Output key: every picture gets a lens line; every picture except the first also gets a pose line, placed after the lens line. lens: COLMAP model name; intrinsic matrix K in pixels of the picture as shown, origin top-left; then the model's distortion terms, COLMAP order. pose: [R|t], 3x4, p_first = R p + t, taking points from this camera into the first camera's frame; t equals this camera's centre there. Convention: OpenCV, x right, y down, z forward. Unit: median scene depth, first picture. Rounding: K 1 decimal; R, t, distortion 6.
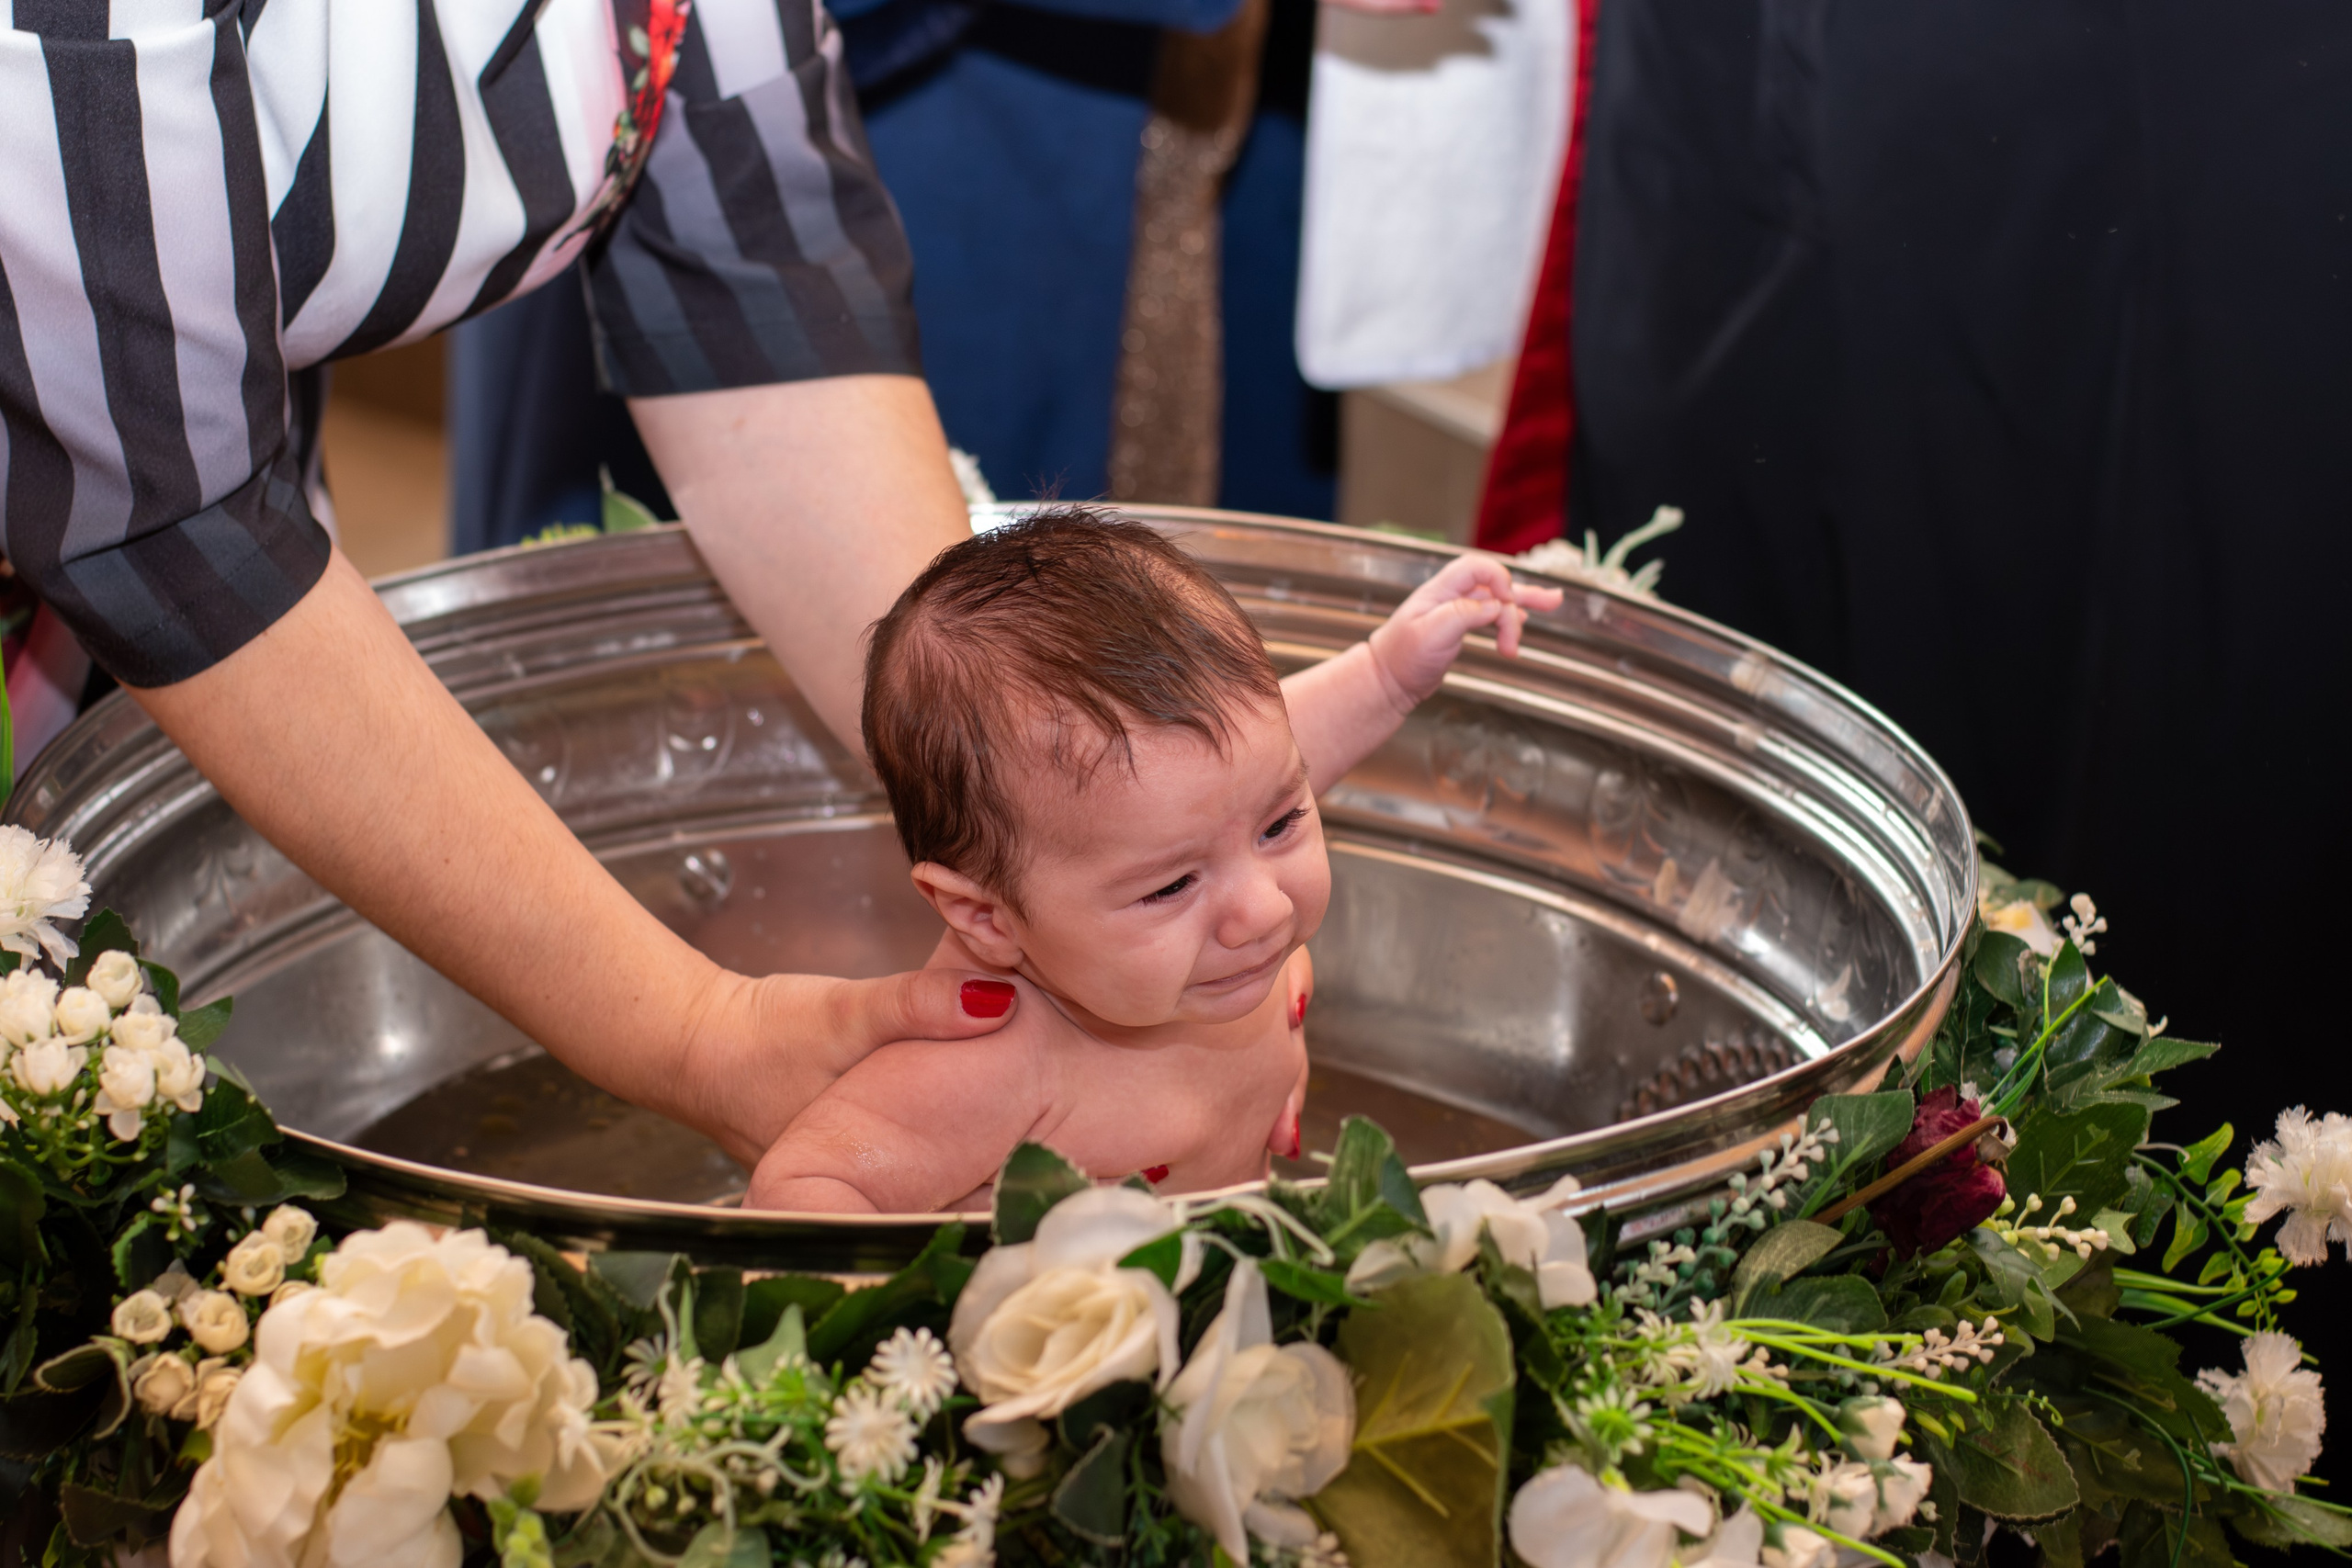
lens RADIAL K [[5238.5, 0, 1176.0], [0, 5238.5, 784.0], [0, 0, 1]] dist [-0.057457, -0.216873]
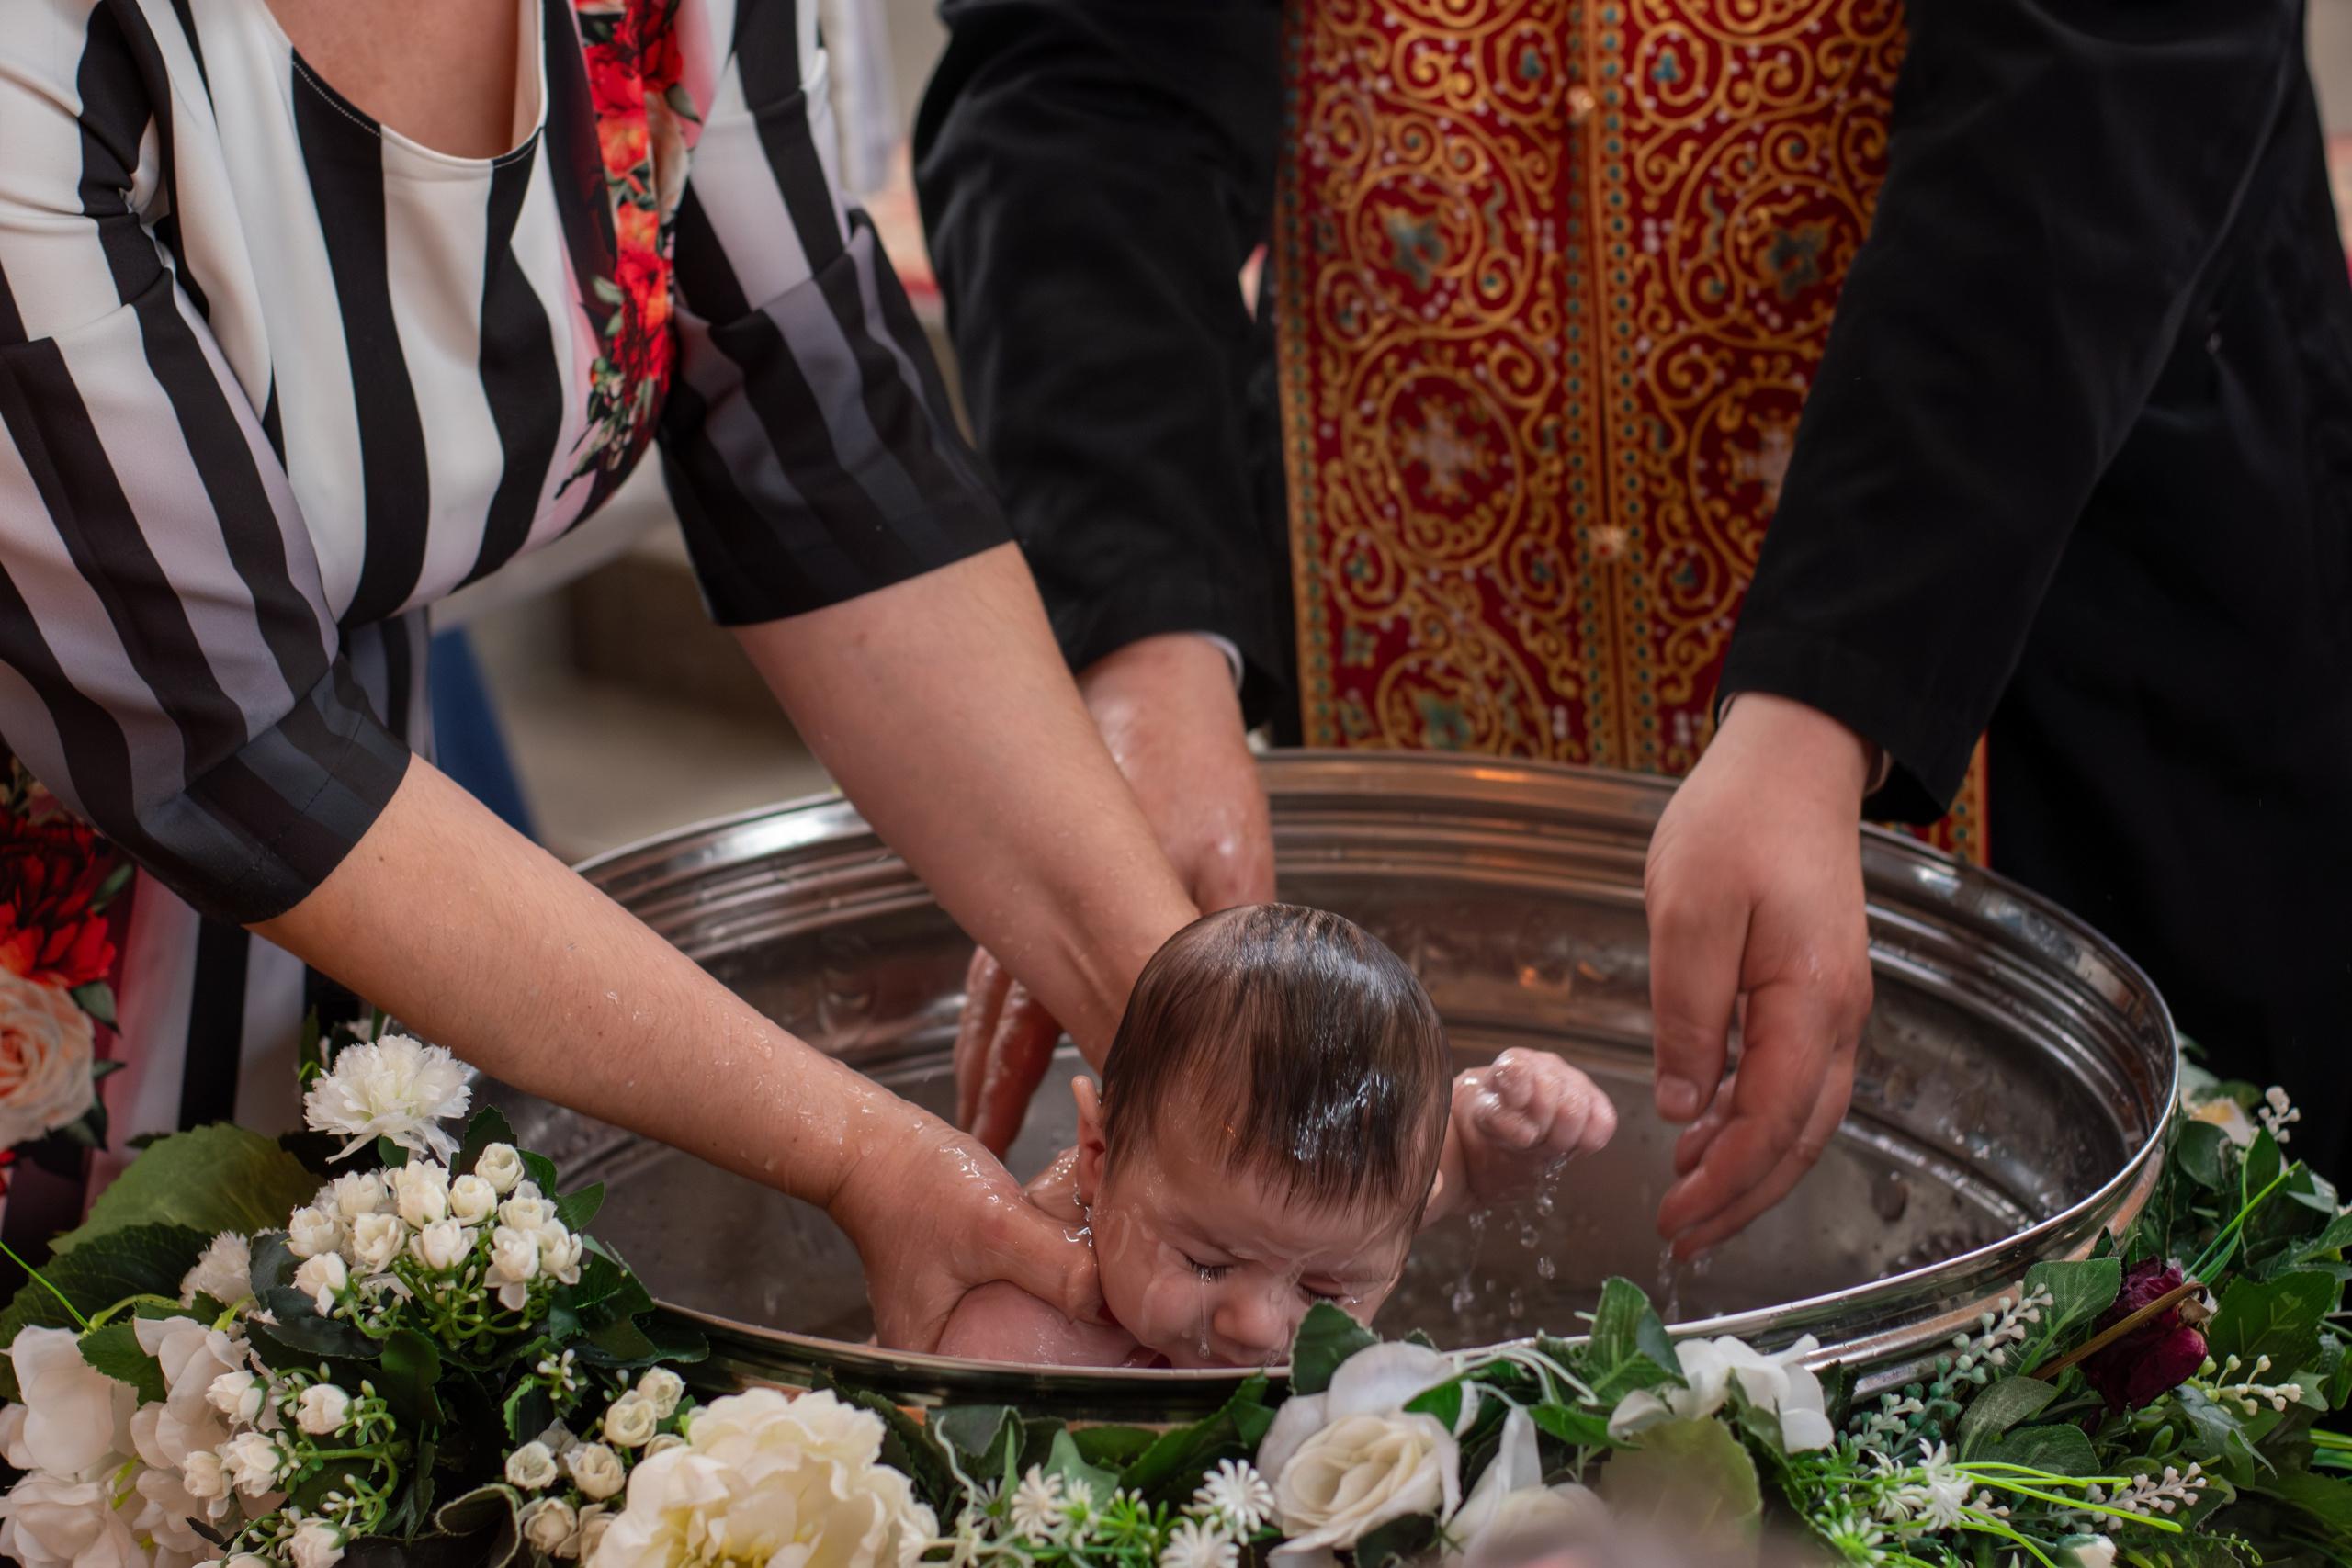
lens RADIAL K [[5238.5, 0, 1176.0], [0, 5238.5, 784.0], [0, 0, 1]] dist [-0.057457, -0.216873]
pose [[0.998943, -0.010885, -0.044666, -0.007889], [0.008444, 0.998479, -0.054489, 0.017791], [0.045191, 0.054054, 0.997515, -0.117224]]
